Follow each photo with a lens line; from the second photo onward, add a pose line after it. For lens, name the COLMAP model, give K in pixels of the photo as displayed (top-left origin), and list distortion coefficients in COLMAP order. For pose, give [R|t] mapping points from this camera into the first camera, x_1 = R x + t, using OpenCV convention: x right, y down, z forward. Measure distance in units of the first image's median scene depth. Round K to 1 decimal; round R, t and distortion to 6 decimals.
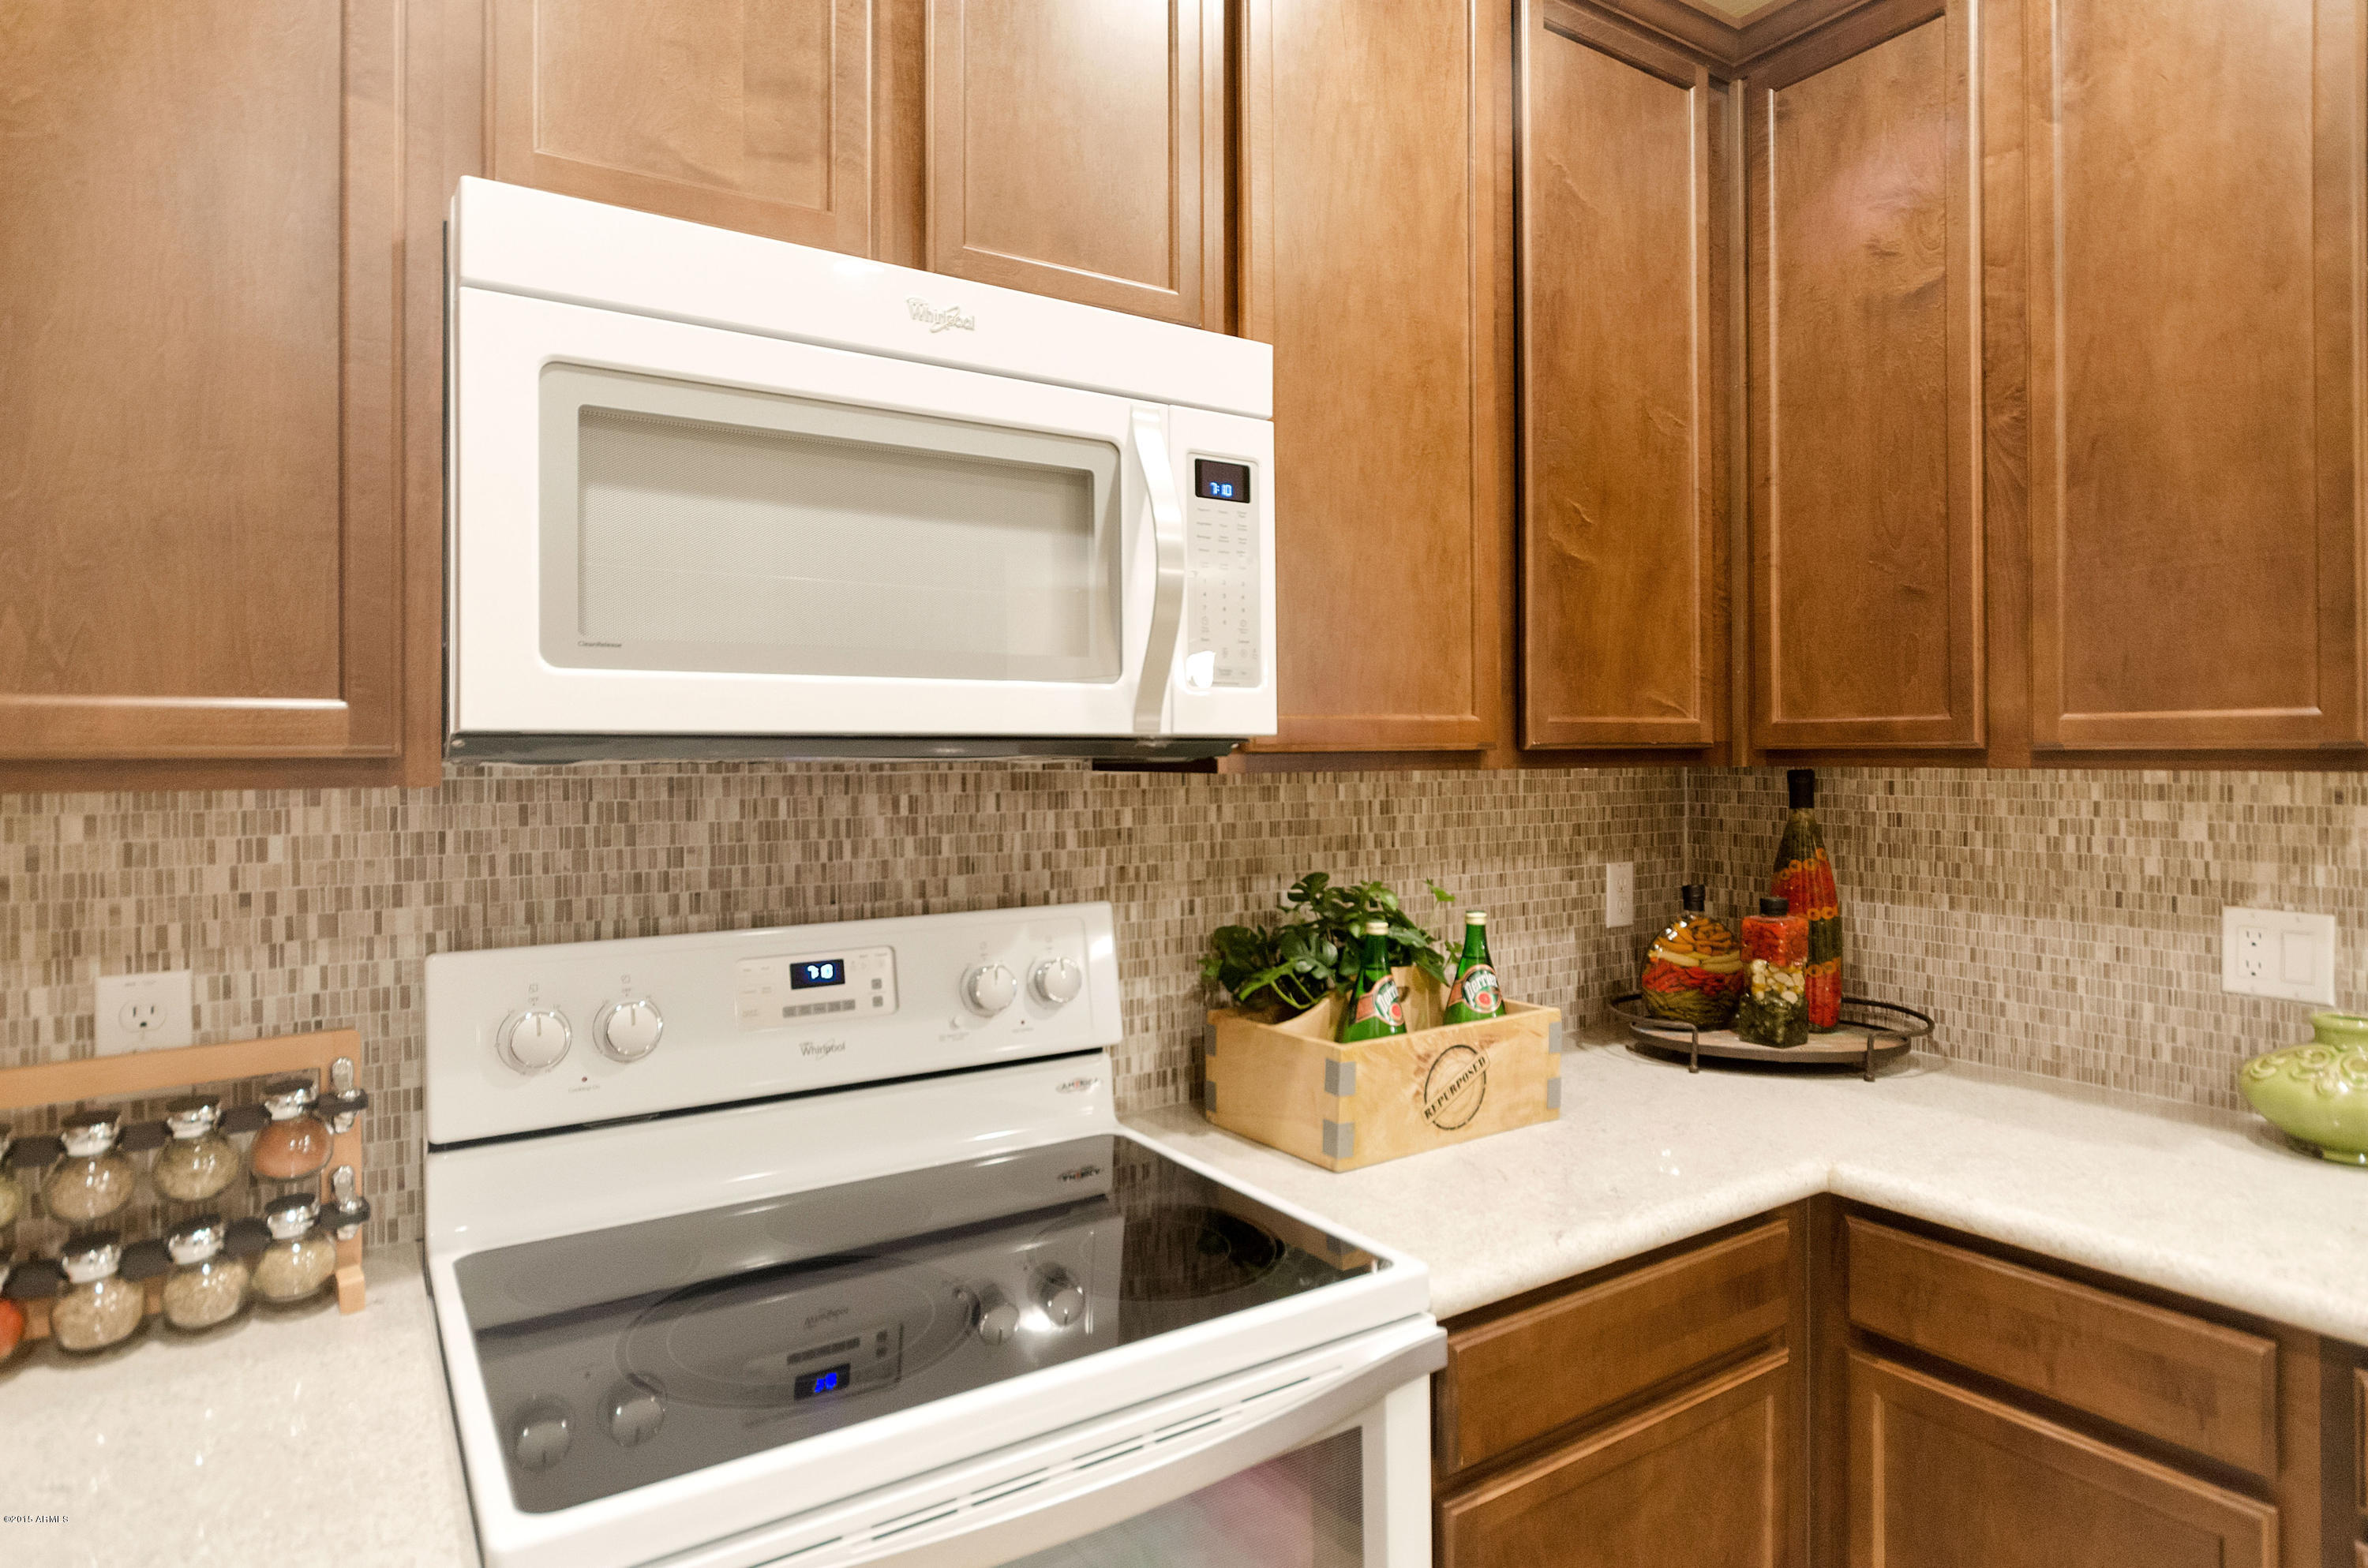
lens RADIAL K [[1304.9, 0, 1144.7], [0, 1304.9, 756.2], [0, 0, 1]] dist [0.001263, 0.000527]
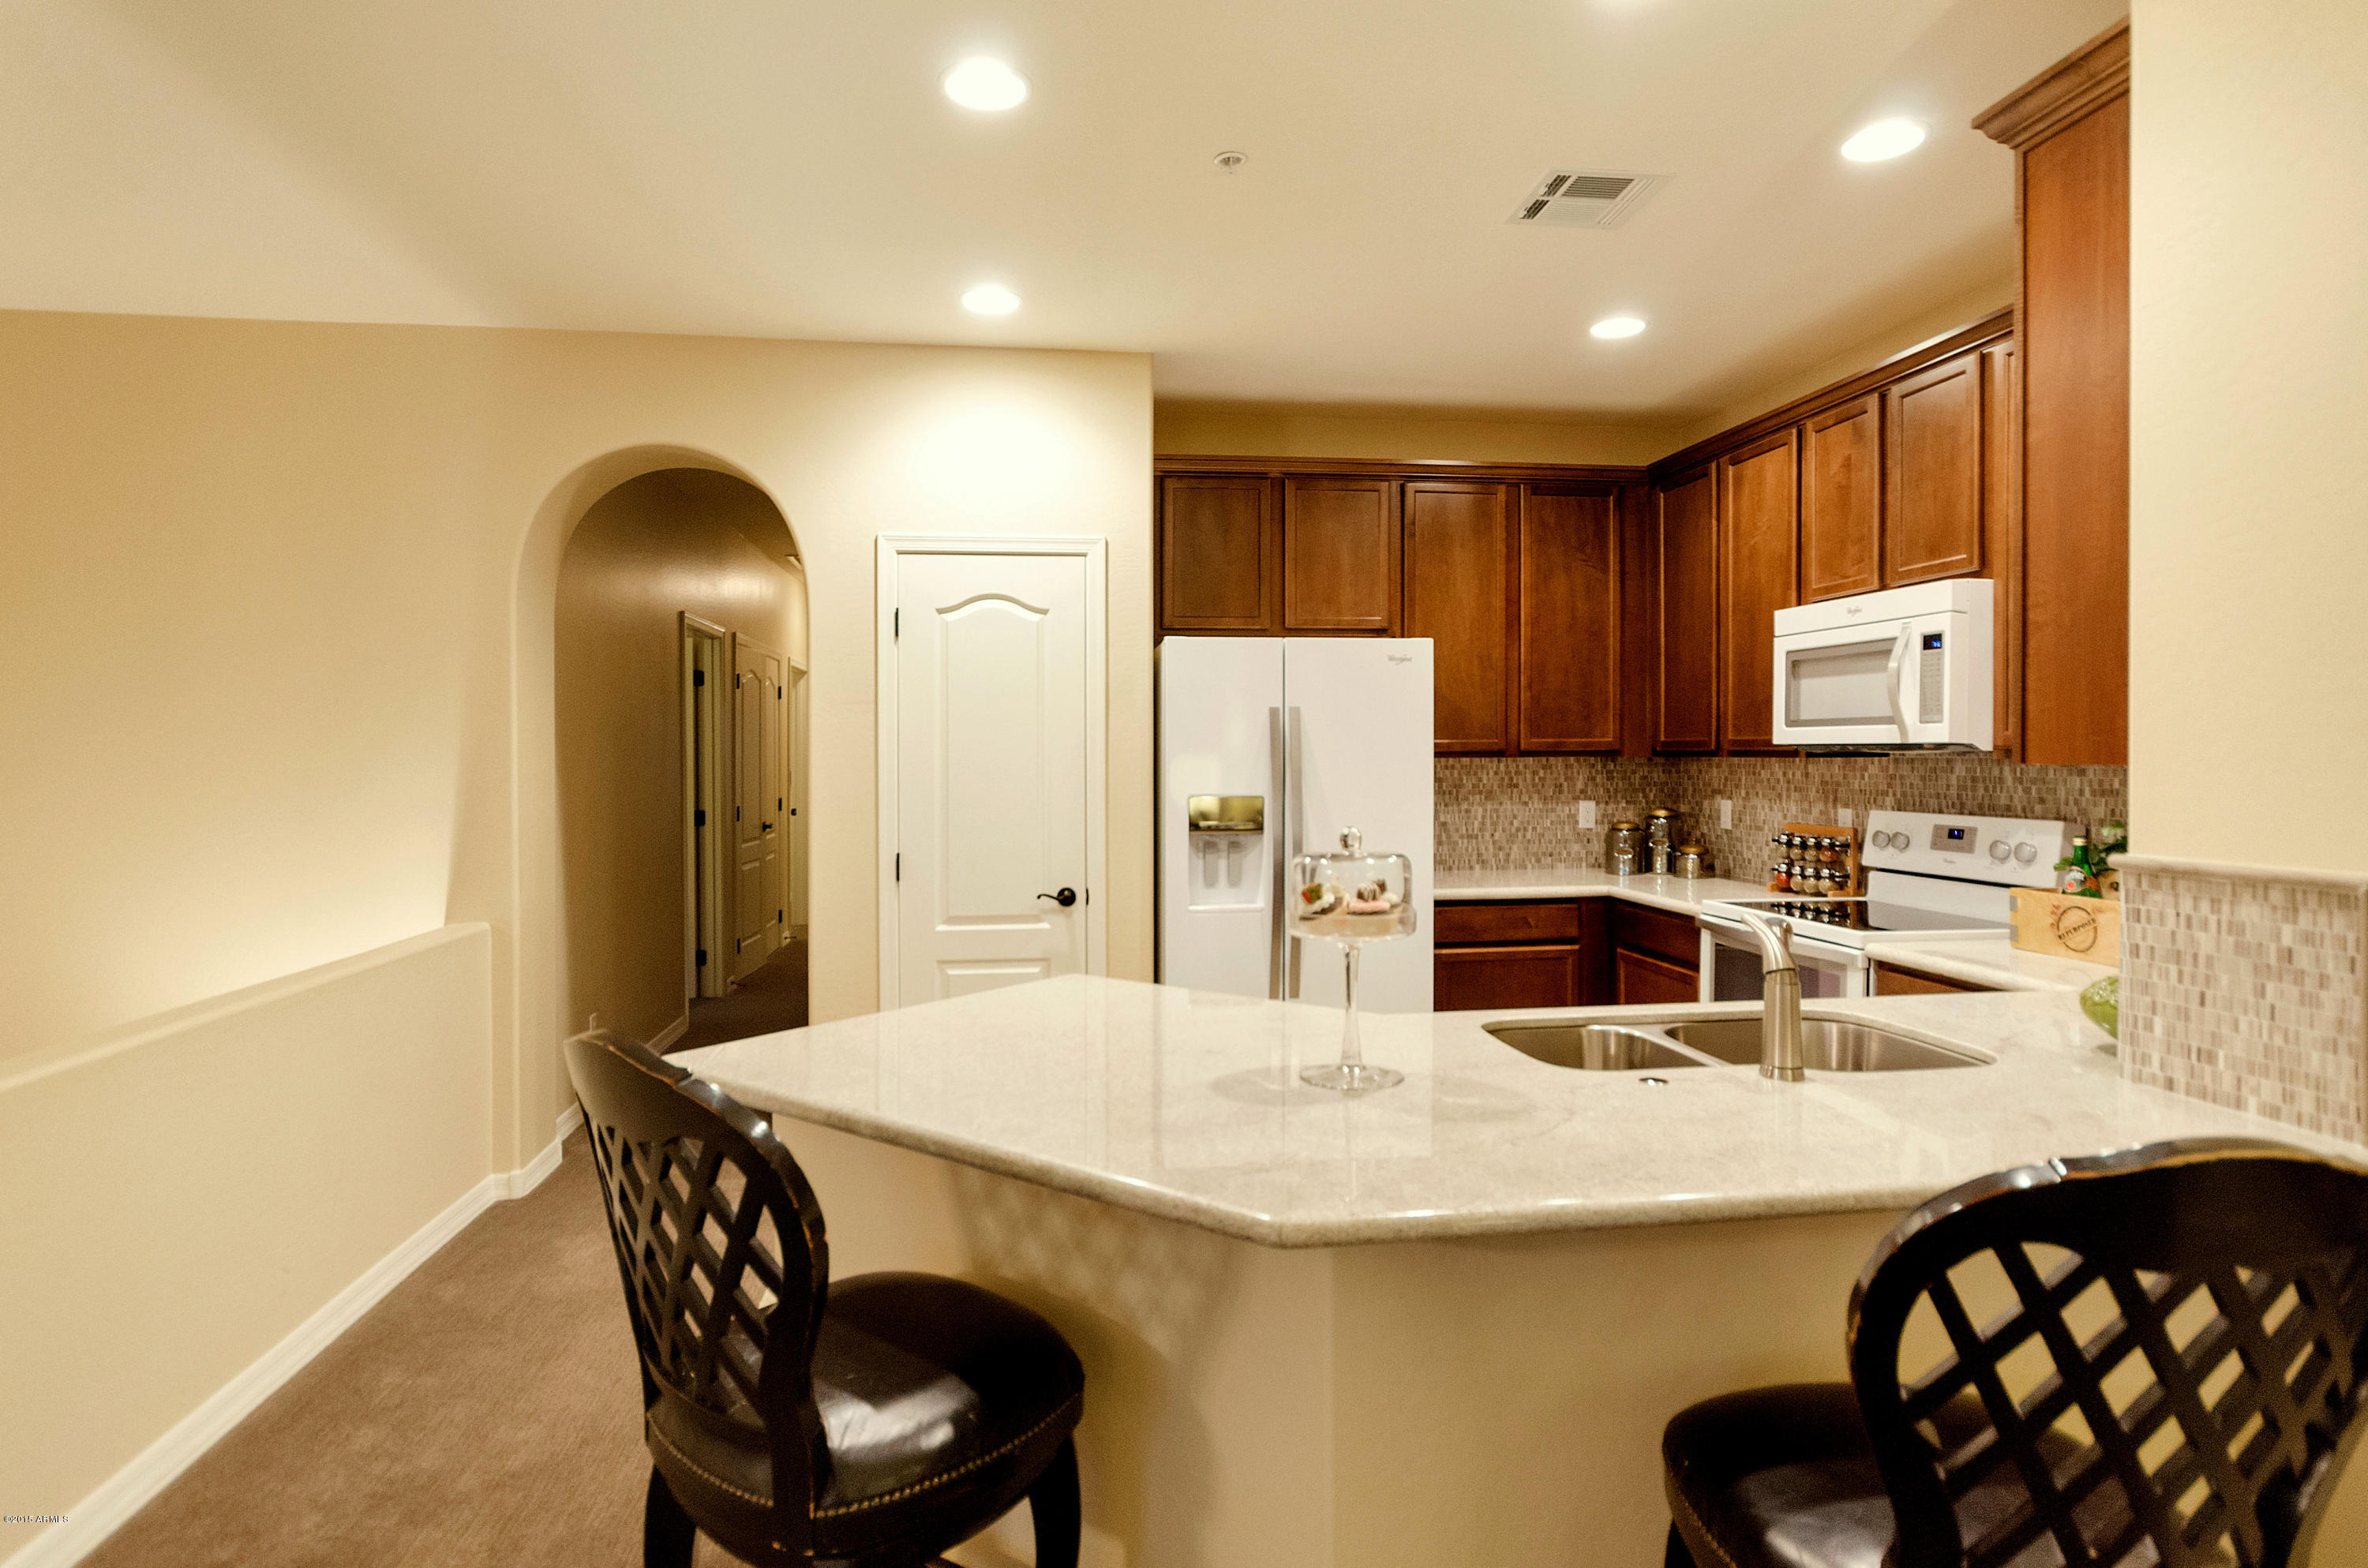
lens RADIAL K [[1276.3, 0, 1185.5], [0, 1276.3, 770.2], [0, 0, 1]] dist [-0.023029, 0.002715]
pose [[-0.422115, 0.019938, -0.906323, 2.412454], [0.008462, 0.999801, 0.018053, -0.016945], [0.906503, -0.000049, -0.422199, 0.611190]]
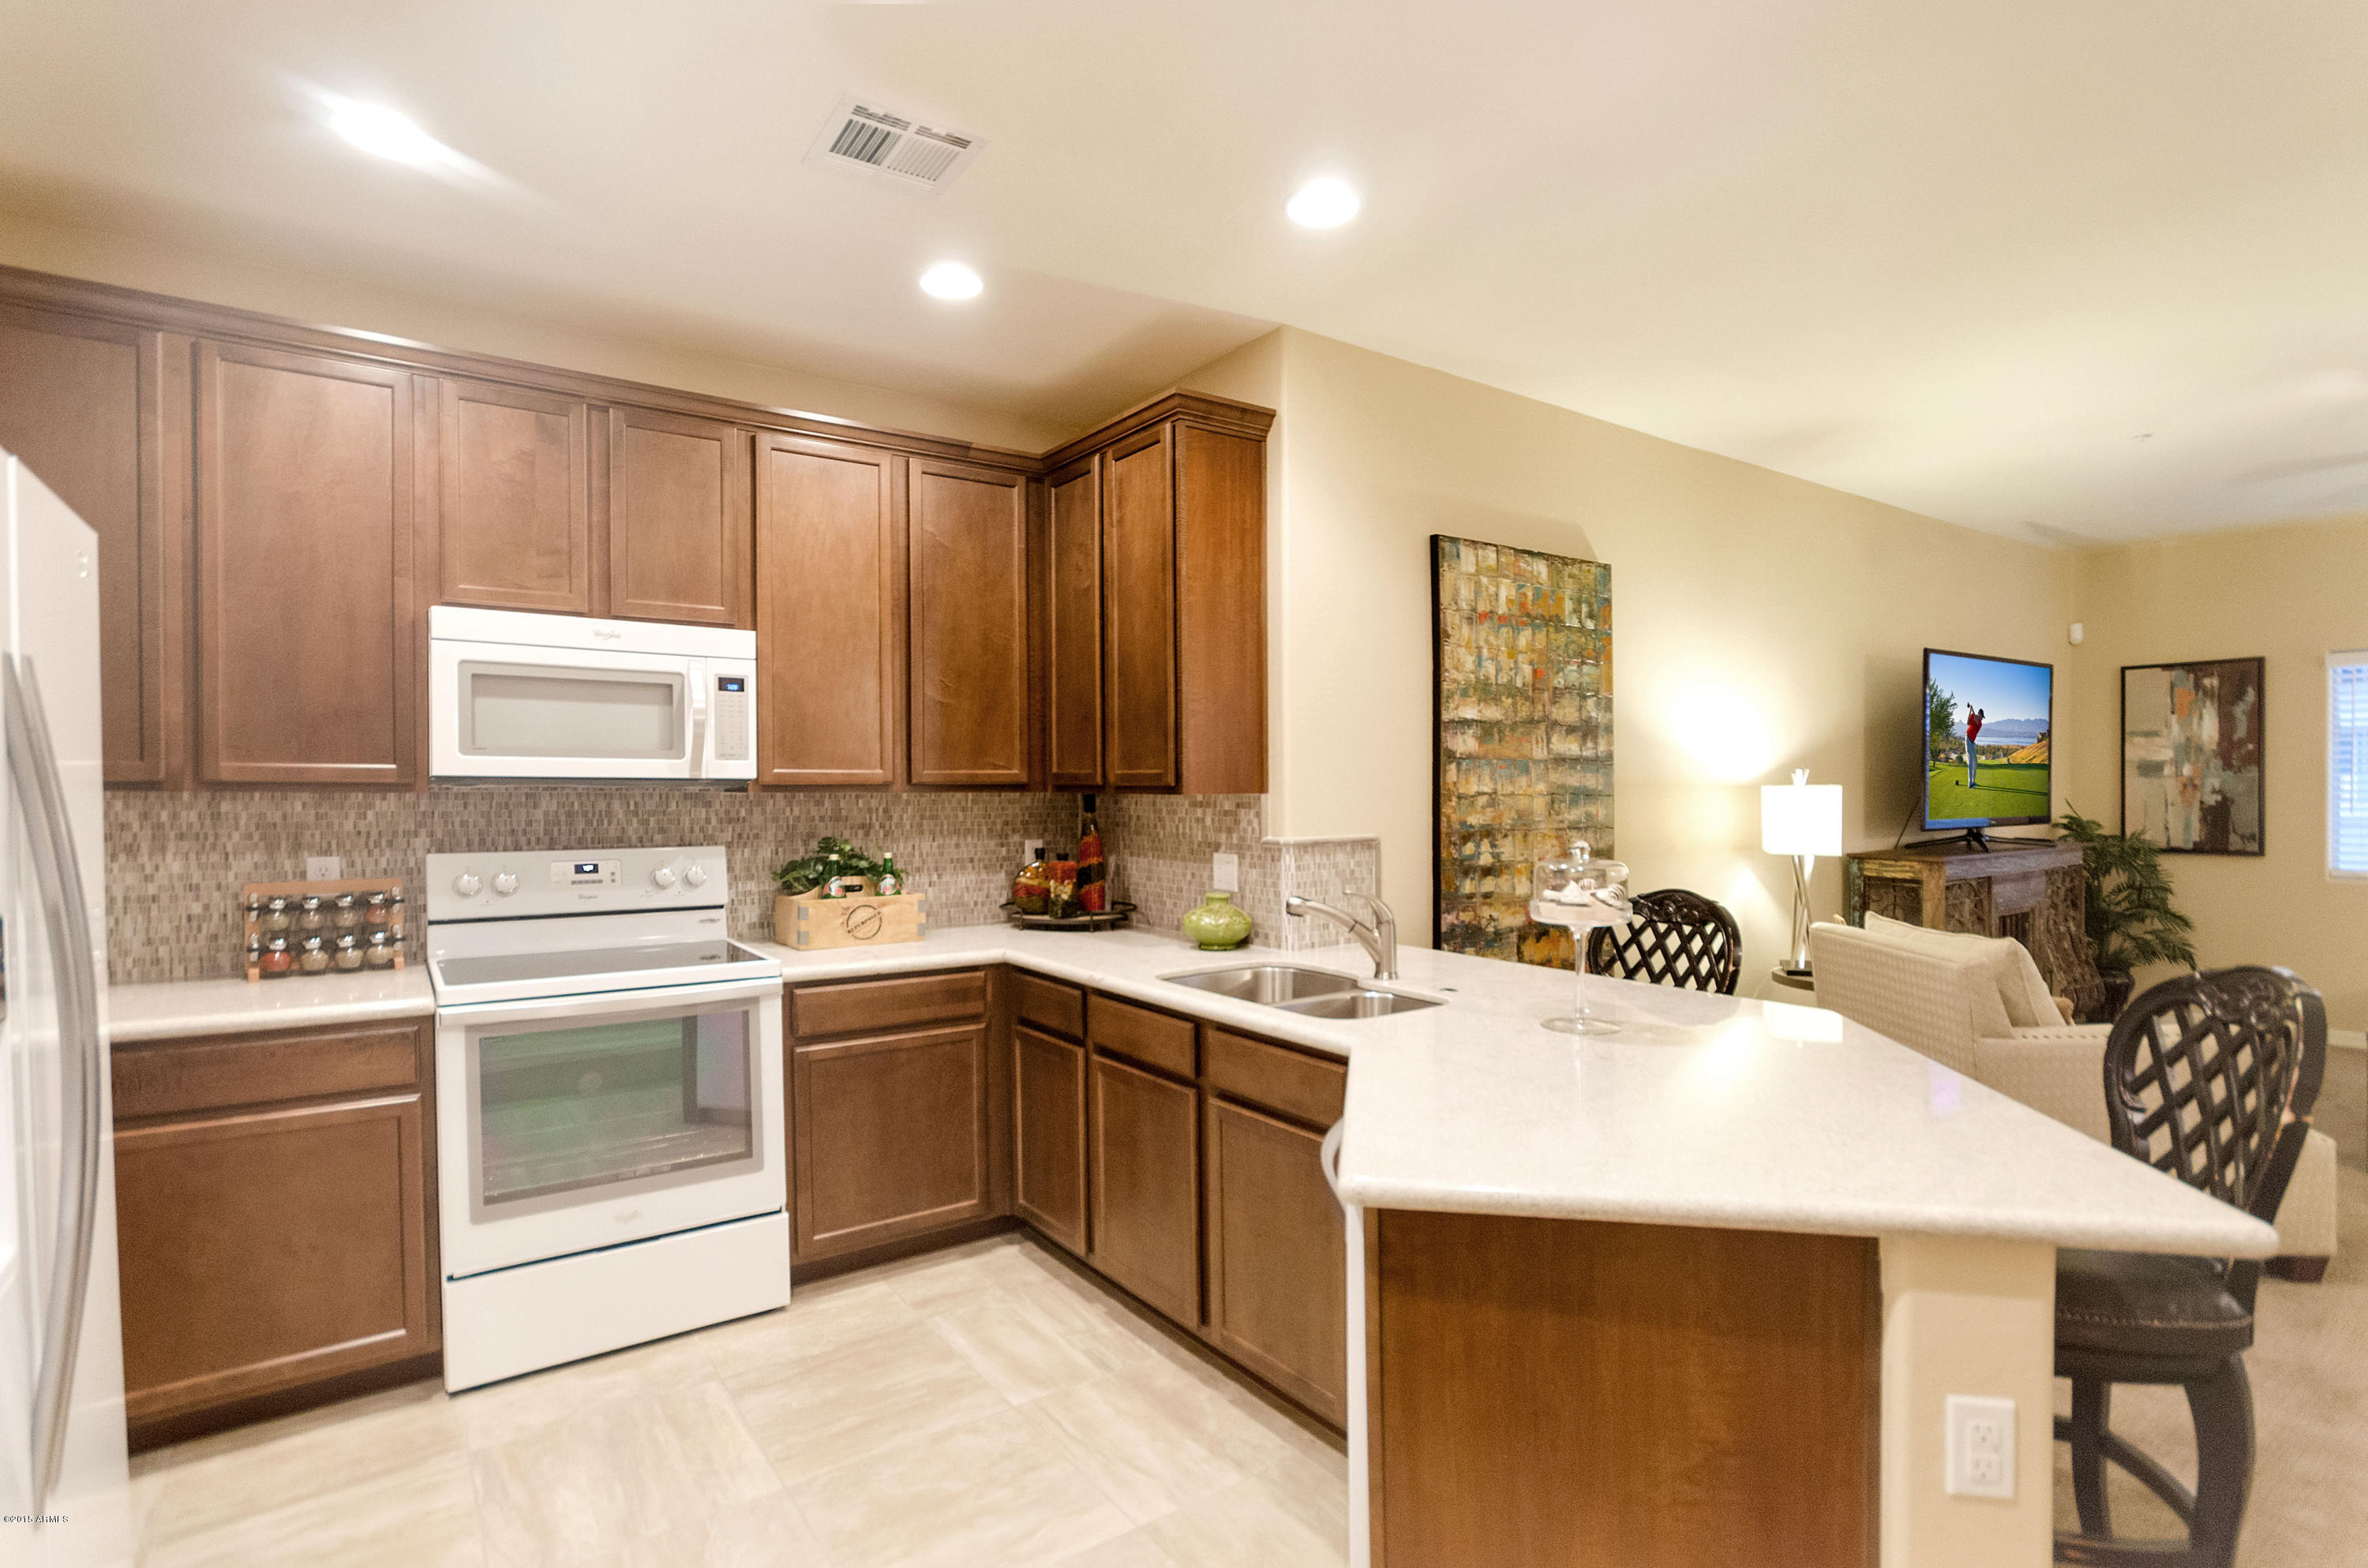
lens RADIAL K [[1153.6, 0, 1165.2], [0, 1153.6, 802.5], [0, 0, 1]] dist [0.000702, 0.000925]
pose [[0.999839, 0.005825, 0.016944, 0.778317], [-0.005989, 0.999936, 0.009605, 0.005997], [-0.016887, -0.009705, 0.999810, -1.183018]]
